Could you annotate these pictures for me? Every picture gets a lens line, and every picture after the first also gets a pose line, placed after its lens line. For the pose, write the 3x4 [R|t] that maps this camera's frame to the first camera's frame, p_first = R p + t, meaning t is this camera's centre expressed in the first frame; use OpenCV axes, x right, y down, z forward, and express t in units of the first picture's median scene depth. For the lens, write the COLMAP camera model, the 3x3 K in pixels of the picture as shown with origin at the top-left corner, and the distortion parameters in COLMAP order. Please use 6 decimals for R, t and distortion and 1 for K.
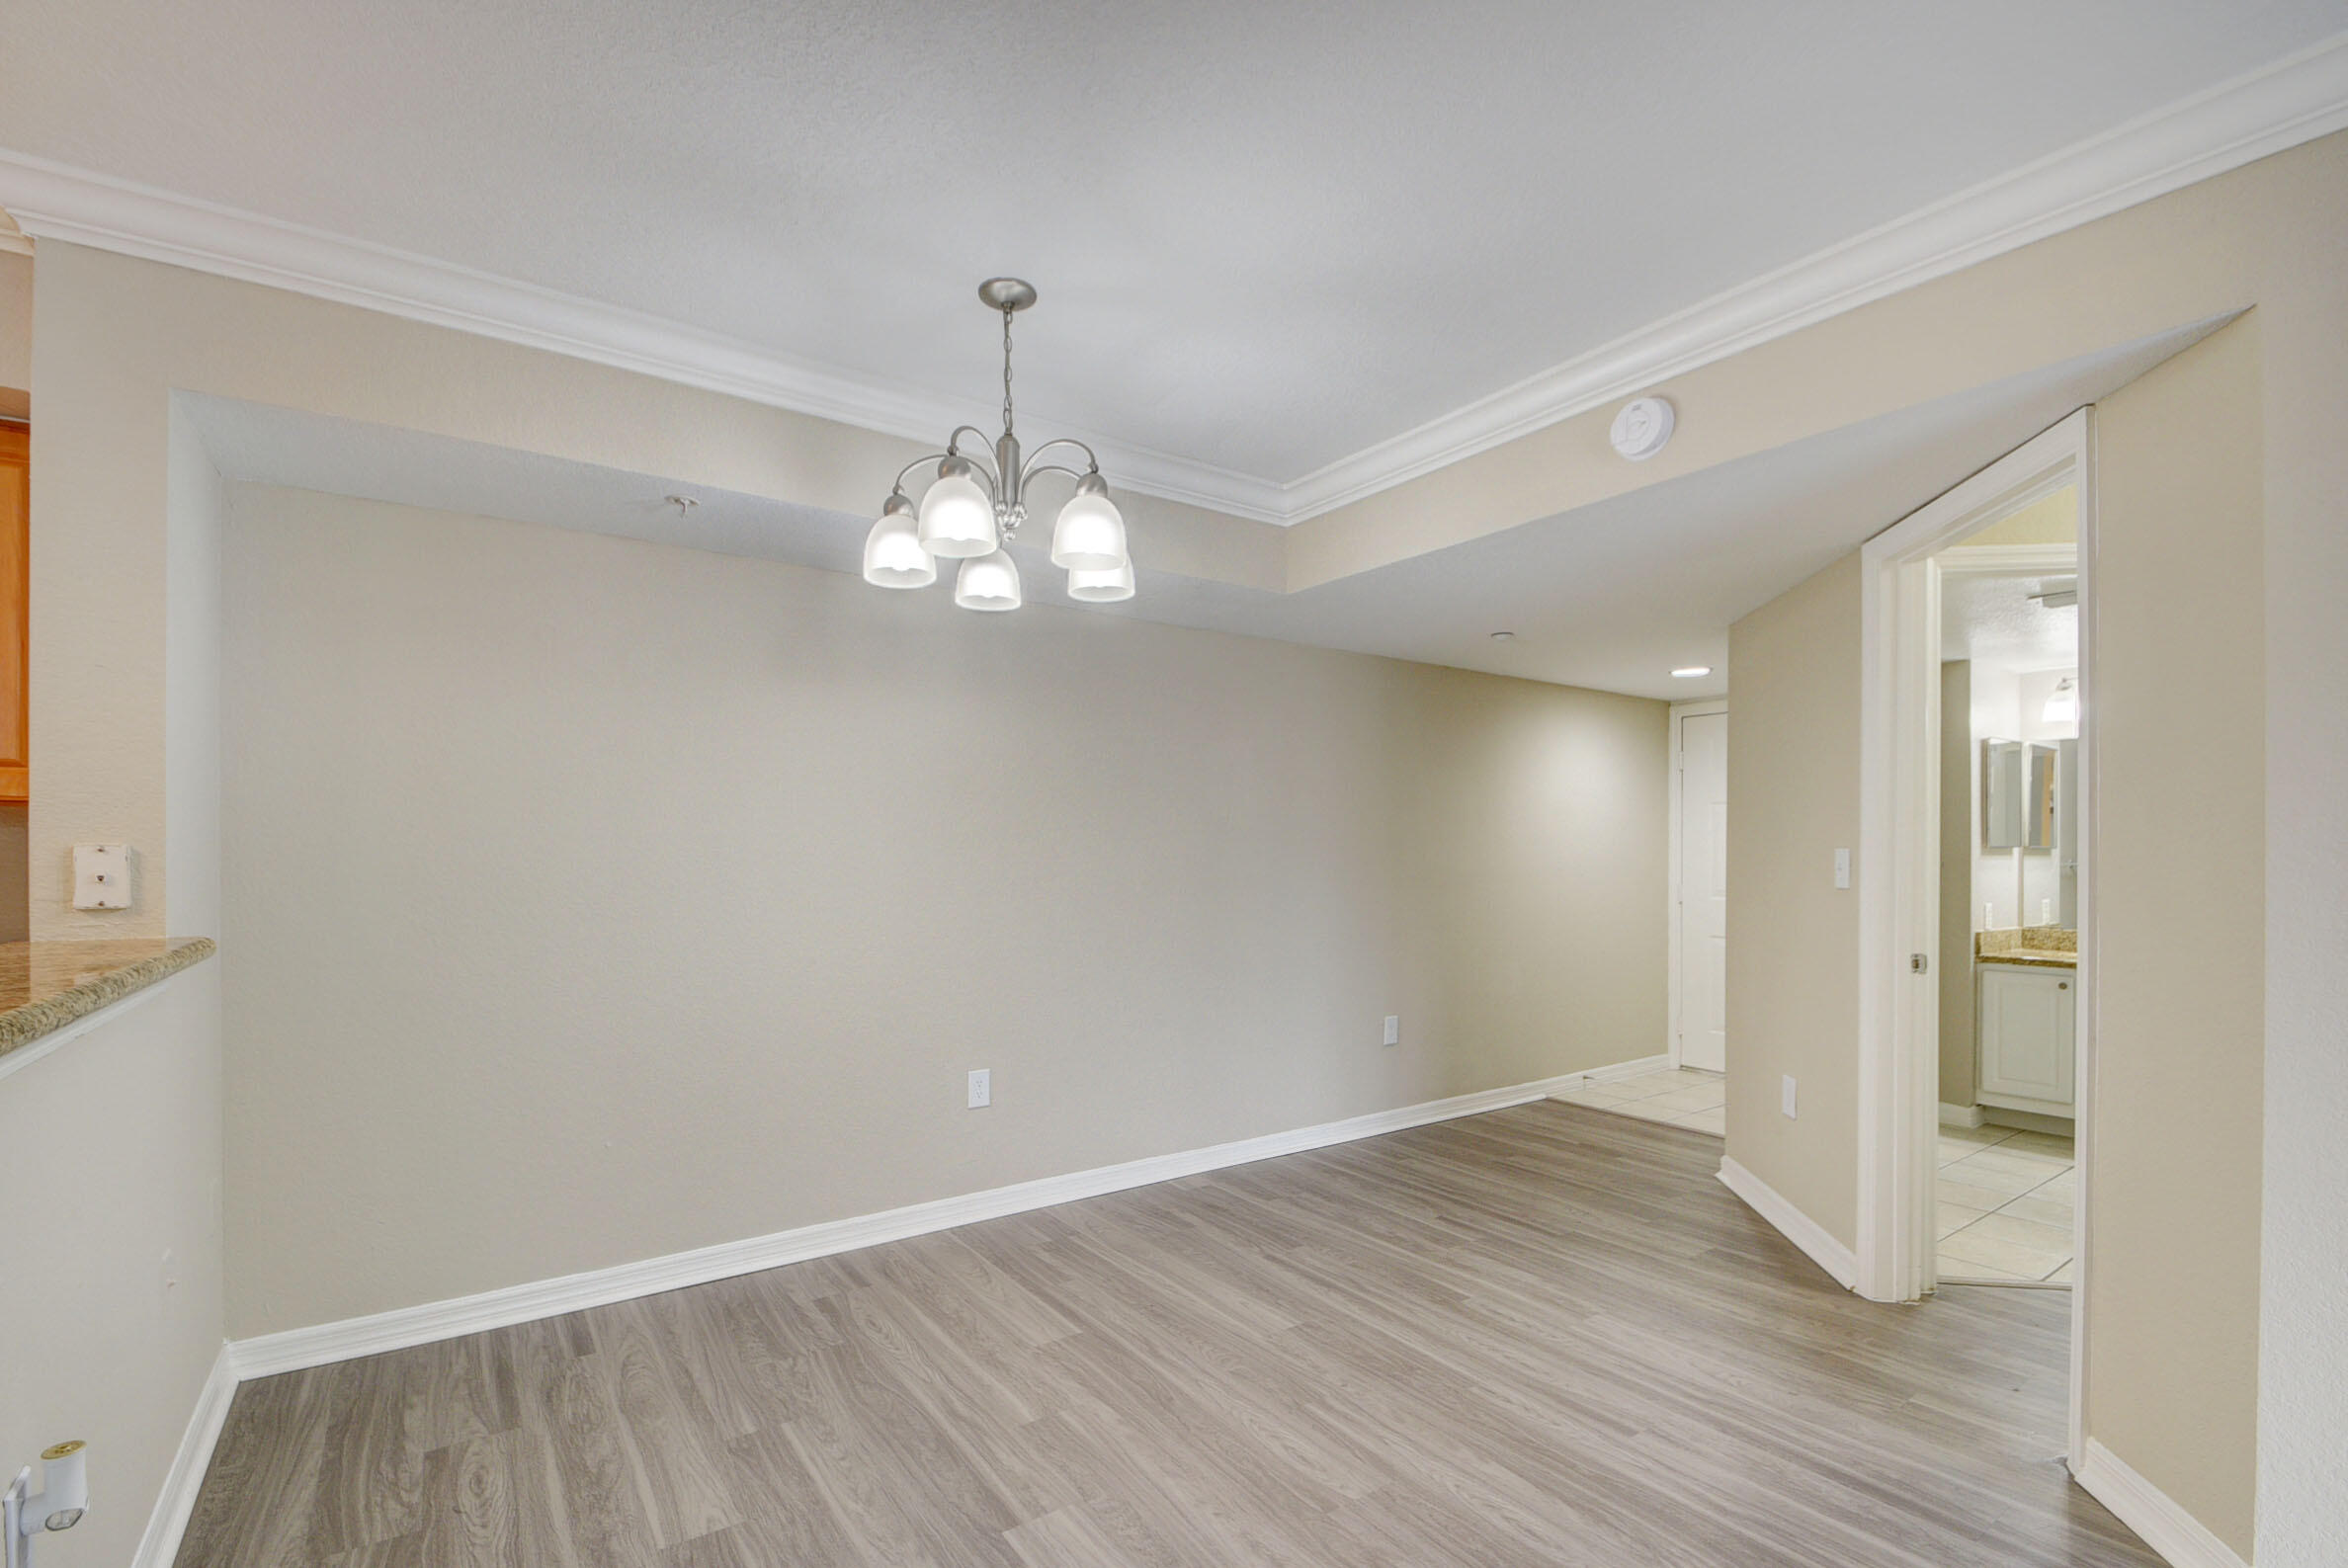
lens RADIAL K [[1038.1, 0, 1161.0], [0, 1038.1, 848.1], [0, 0, 1]] dist [0.019235, -0.019638]
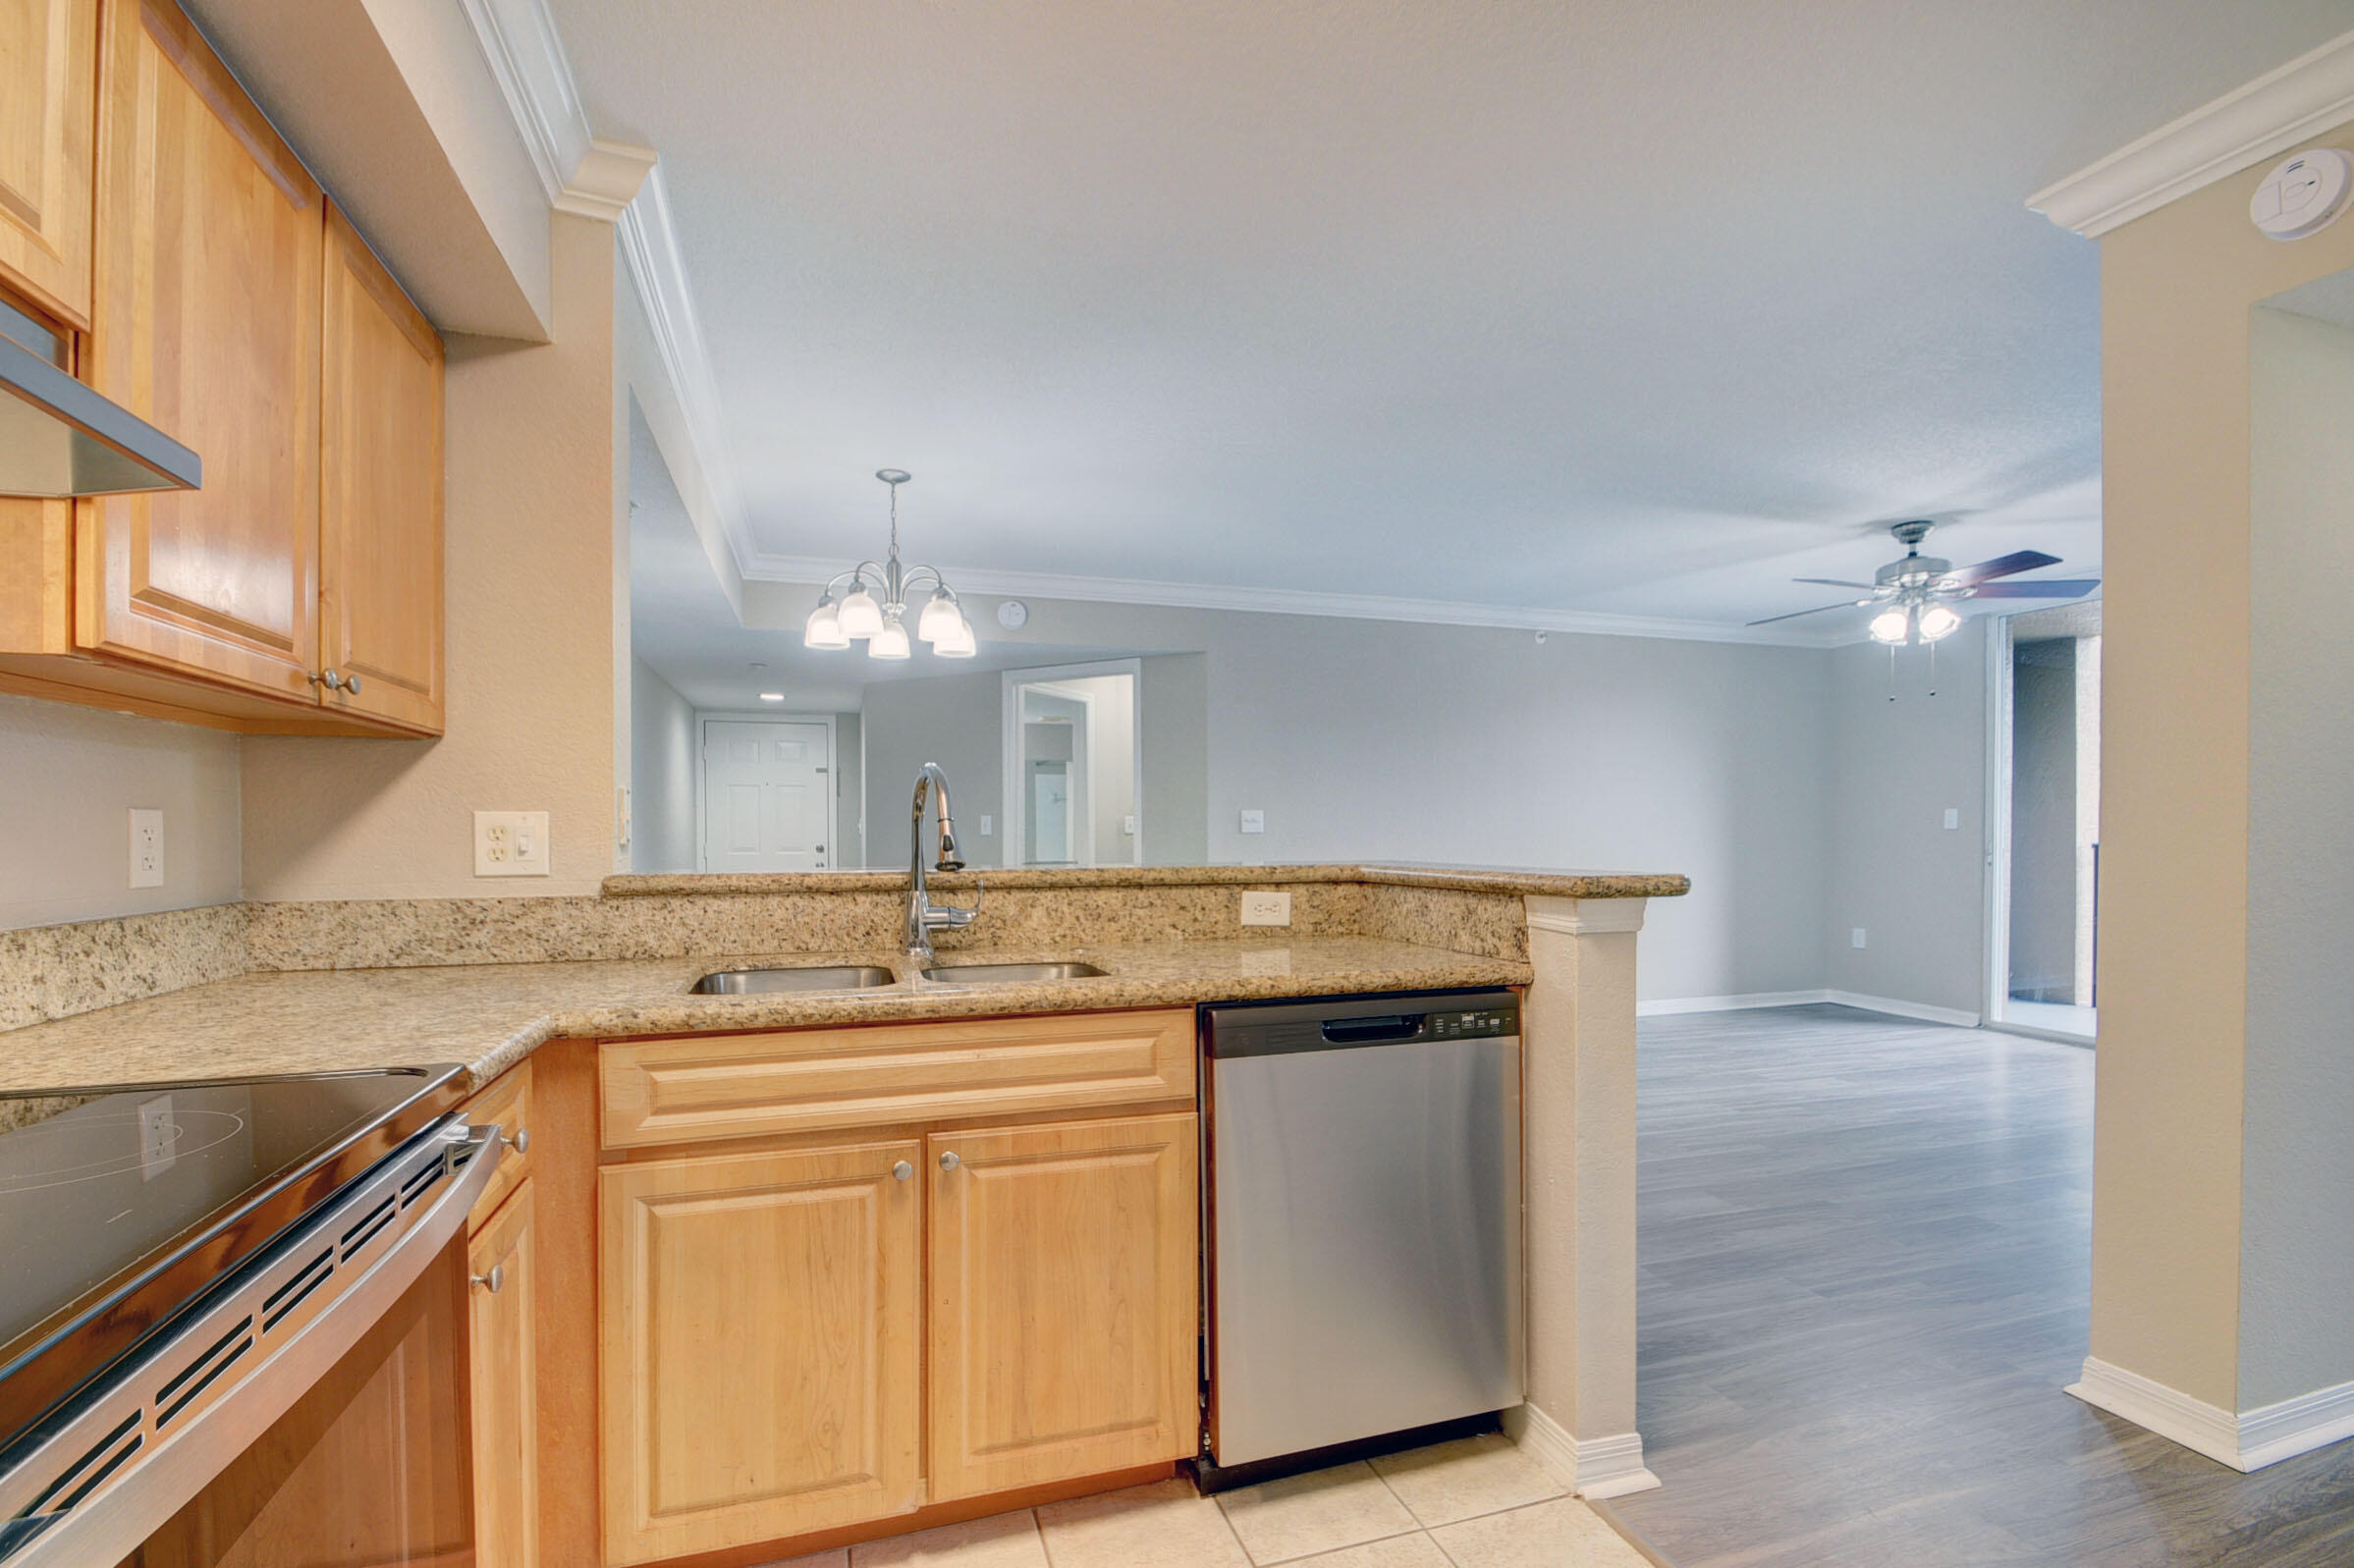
lens RADIAL K [[1031.5, 0, 1159.2], [0, 1031.5, 848.8], [0, 0, 1]] dist [0.033794, -0.034565]
pose [[0.303396, -0.018486, 0.952685, -1.668622], [-0.001060, 0.999805, 0.019738, 0.034733], [-0.952864, -0.006998, 0.303317, 0.098198]]
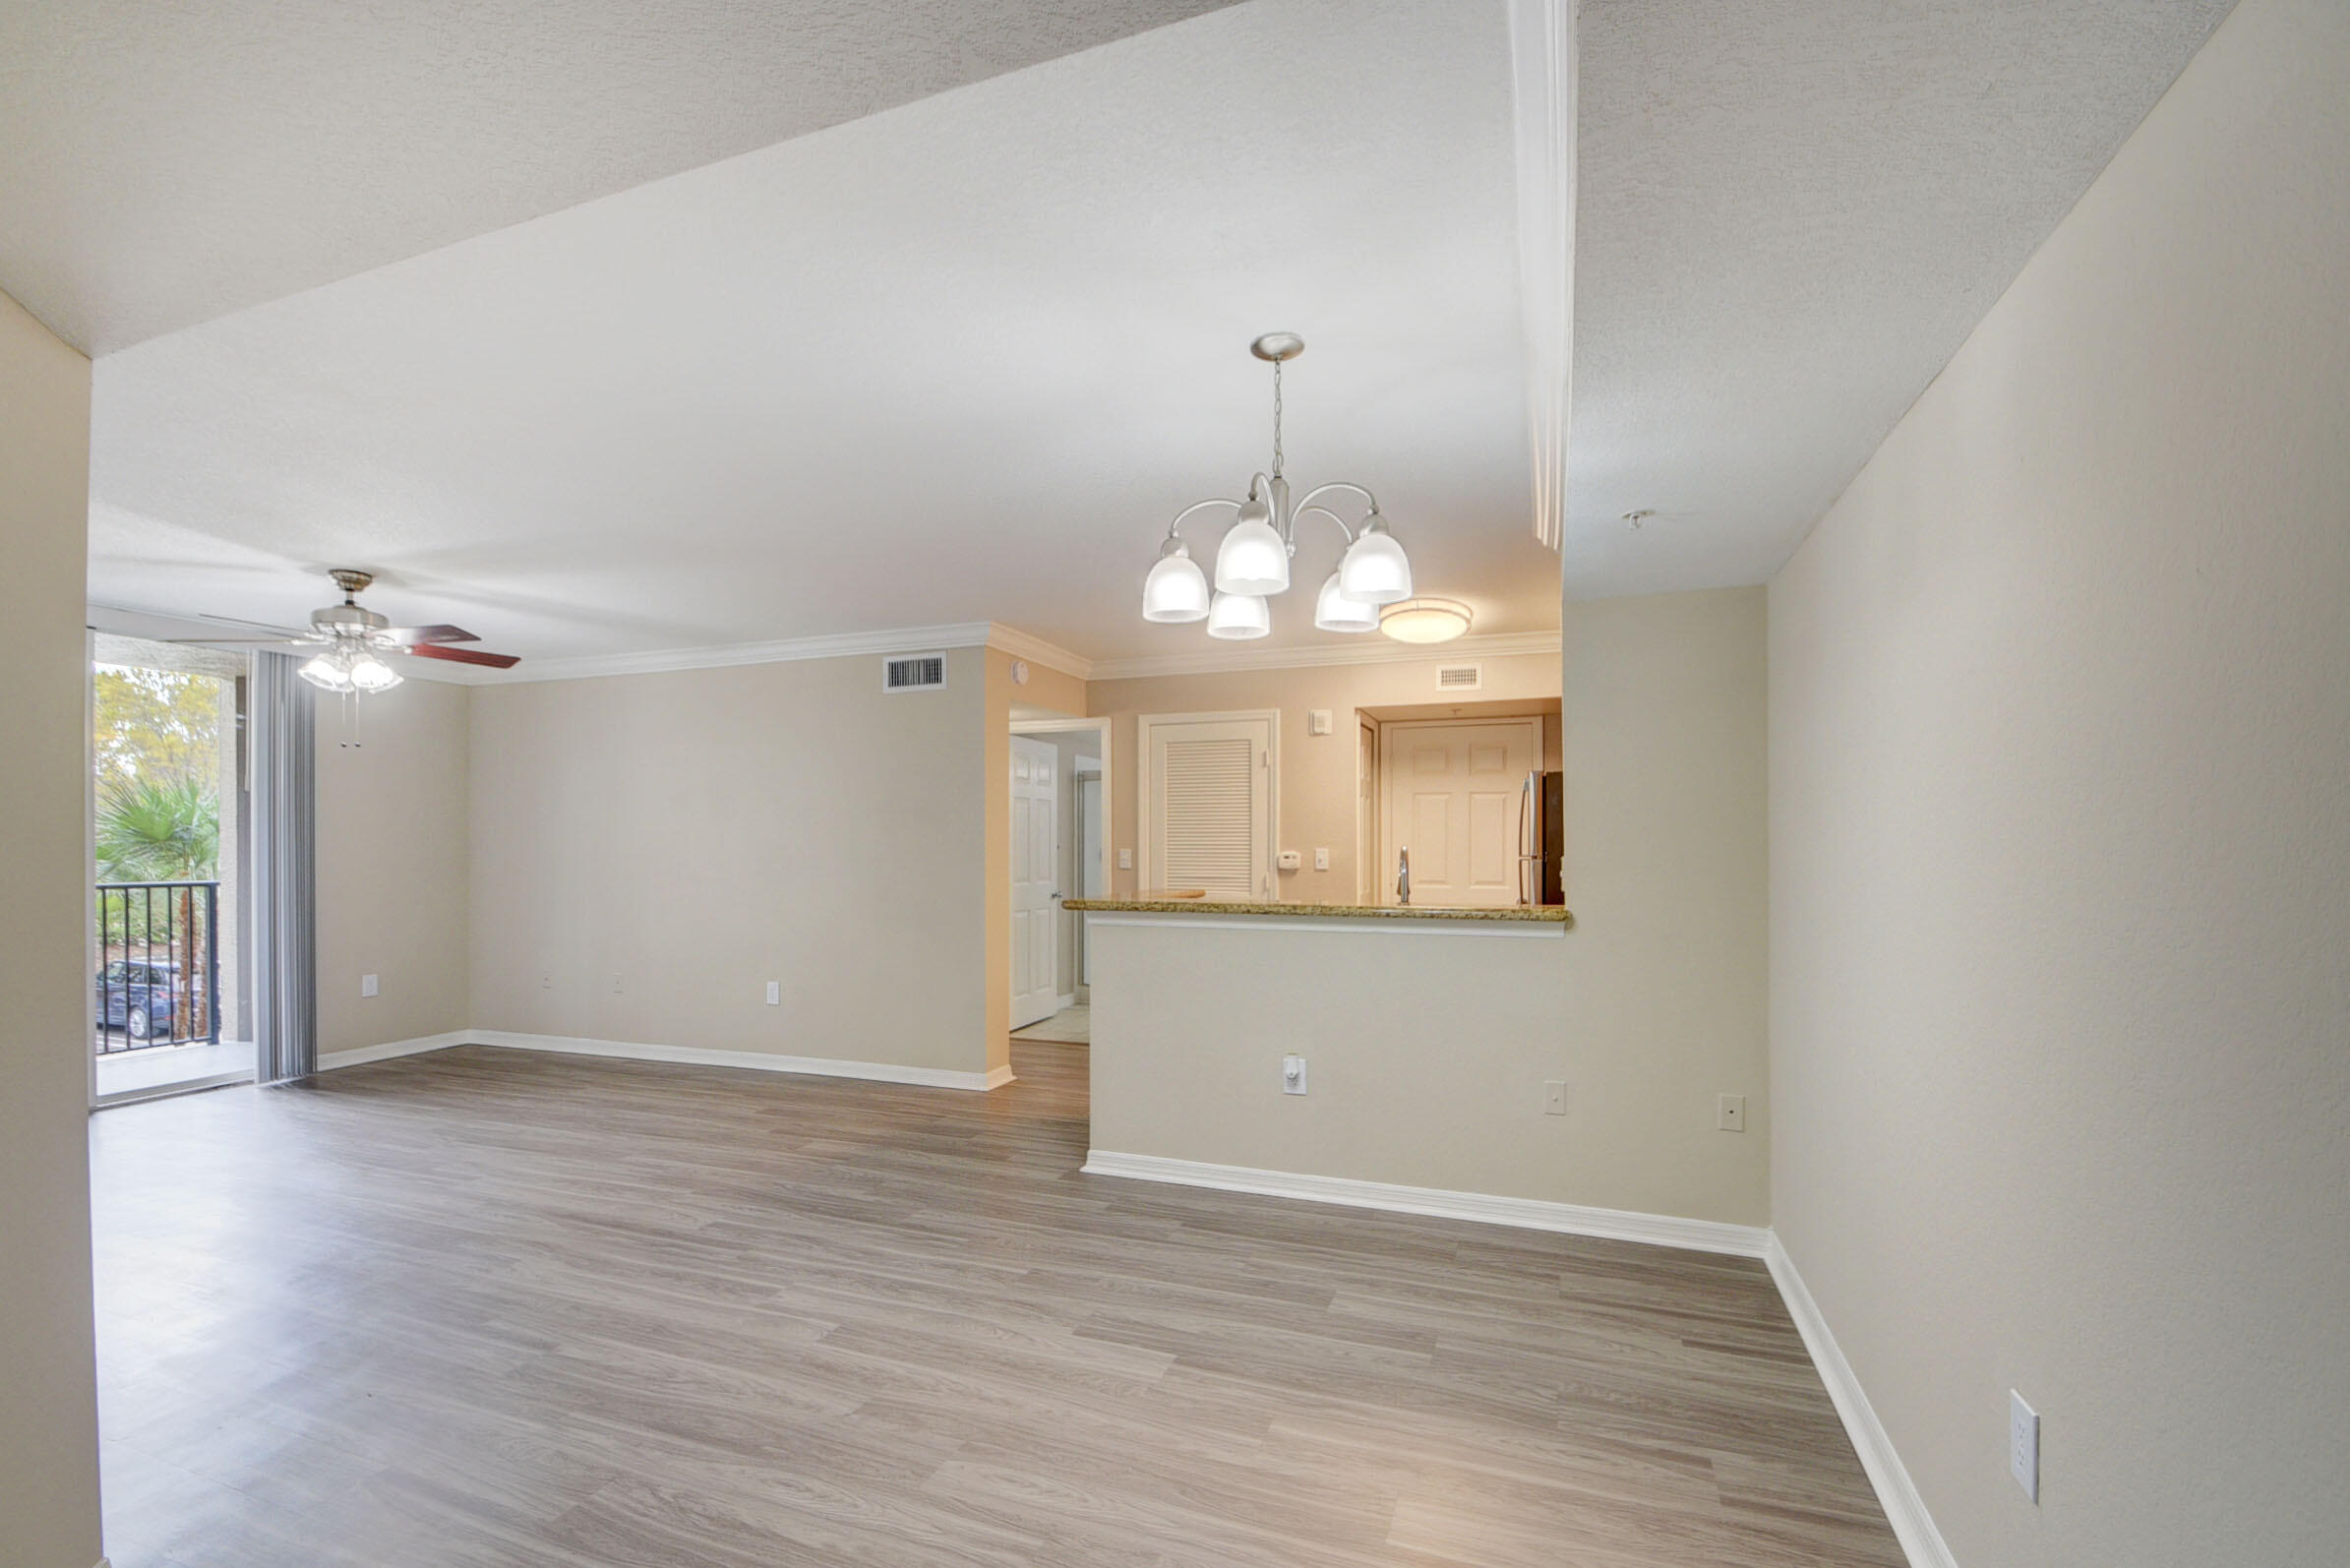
lens RADIAL K [[1039.1, 0, 1162.0], [0, 1039.1, 848.2], [0, 0, 1]] dist [0.019235, -0.019638]
pose [[-0.824839, 0.003594, -0.565357, 0.572747], [0.003592, 0.999993, 0.001117, -0.021038], [0.565357, -0.001110, -0.824846, 1.884201]]
